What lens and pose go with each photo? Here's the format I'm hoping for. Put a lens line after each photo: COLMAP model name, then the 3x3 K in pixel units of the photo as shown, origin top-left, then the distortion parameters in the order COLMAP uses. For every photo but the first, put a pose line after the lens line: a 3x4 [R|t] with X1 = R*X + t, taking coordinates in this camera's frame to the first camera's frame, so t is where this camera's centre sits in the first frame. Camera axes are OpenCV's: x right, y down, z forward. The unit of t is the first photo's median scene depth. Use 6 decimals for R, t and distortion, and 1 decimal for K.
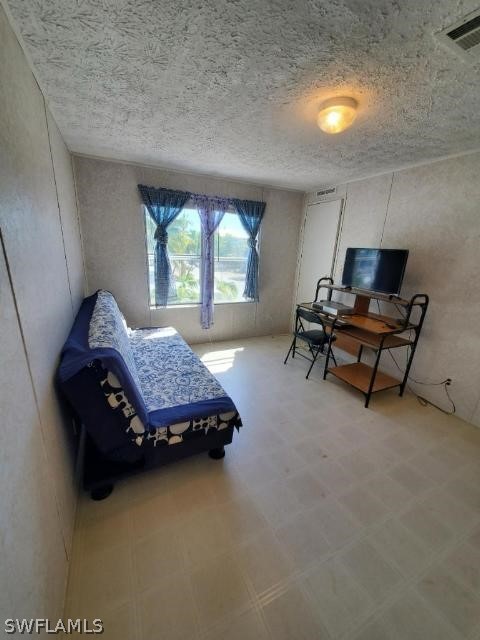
lens RADIAL K [[254.6, 0, 239.8], [0, 254.6, 320.3], [0, 0, 1]] dist [0.002869, 0.000007]
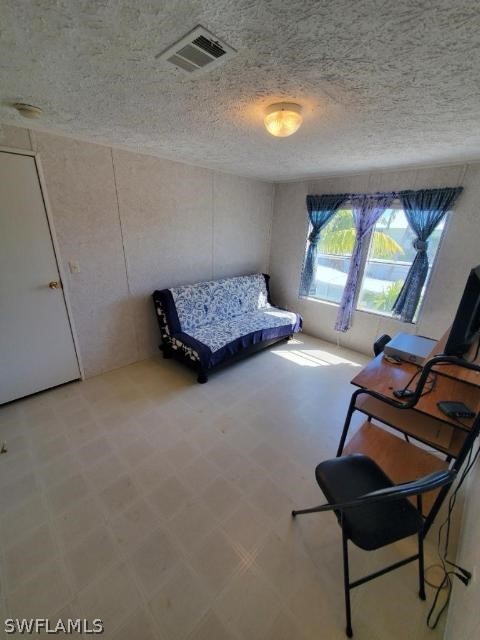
lens RADIAL K [[254.6, 0, 238.8], [0, 254.6, 321.7], [0, 0, 1]] dist [0.002869, 0.000007]
pose [[0.328414, 0.305937, -0.893615, 0.700106], [-0.284291, 0.934236, 0.215363, -0.115557], [0.900735, 0.183318, 0.393791, 0.290782]]
